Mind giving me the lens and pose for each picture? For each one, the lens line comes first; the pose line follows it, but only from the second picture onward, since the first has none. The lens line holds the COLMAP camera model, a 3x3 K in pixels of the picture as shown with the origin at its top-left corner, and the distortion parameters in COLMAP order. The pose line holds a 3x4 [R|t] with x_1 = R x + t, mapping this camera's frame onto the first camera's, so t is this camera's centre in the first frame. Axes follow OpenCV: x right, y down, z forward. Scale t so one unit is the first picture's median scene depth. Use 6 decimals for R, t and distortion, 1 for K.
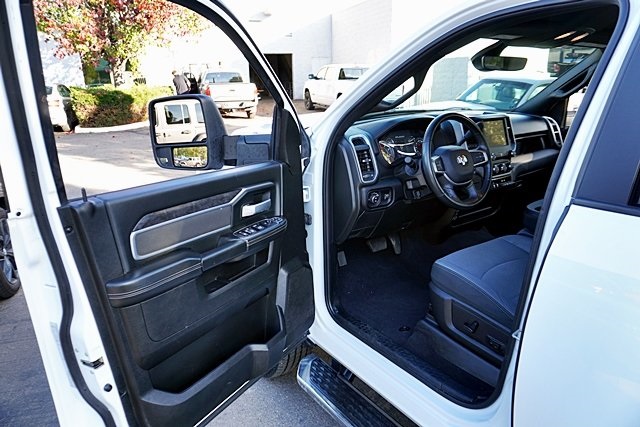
lens RADIAL K [[423.1, 0, 320.0], [0, 423.1, 213.5], [0, 0, 1]] dist [-0.036835, 0.001611]
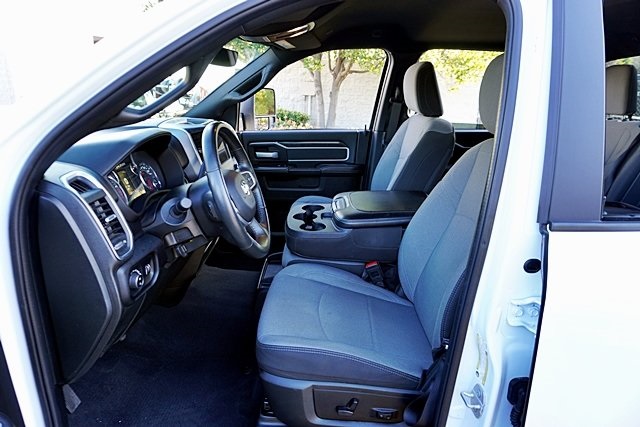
lens RADIAL K [[423.1, 0, 320.0], [0, 423.1, 213.5], [0, 0, 1]] dist [-0.036835, 0.001611]
pose [[0.576581, -0.206711, 0.790458, -0.153225], [0.213337, 0.971993, 0.098571, -0.123478], [-0.788696, 0.111800, 0.604532, 0.453792]]
